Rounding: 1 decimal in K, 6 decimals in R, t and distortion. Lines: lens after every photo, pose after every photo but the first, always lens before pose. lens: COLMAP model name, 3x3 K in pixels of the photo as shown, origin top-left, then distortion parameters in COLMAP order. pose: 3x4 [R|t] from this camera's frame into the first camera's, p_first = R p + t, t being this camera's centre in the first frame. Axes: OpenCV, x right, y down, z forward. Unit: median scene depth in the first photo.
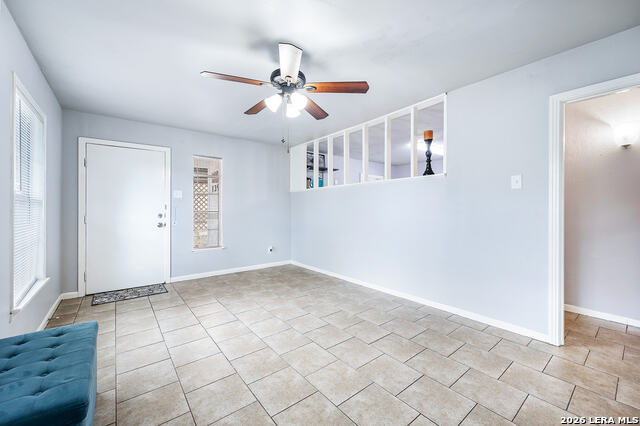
lens RADIAL K [[260.1, 0, 319.3], [0, 260.1, 209.4], [0, 0, 1]] dist [0.002504, -0.000066]
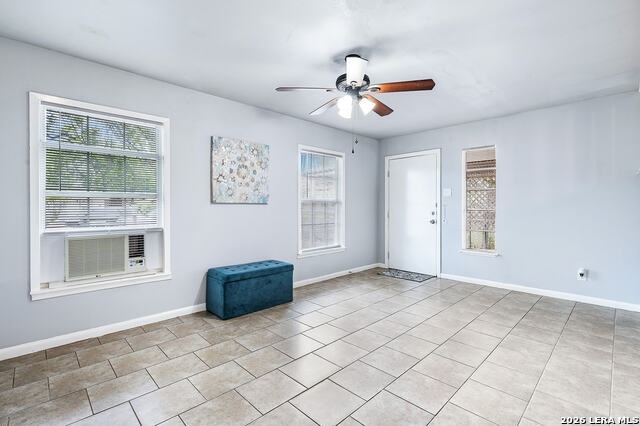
lens RADIAL K [[293.1, 0, 321.3], [0, 293.1, 210.8], [0, 0, 1]] dist [0.003355, 0.000181]
pose [[0.108051, 0.013839, -0.994049, 0.546901], [-0.004410, 0.999900, 0.013441, -0.000454], [0.994136, 0.002932, 0.108101, 0.402268]]
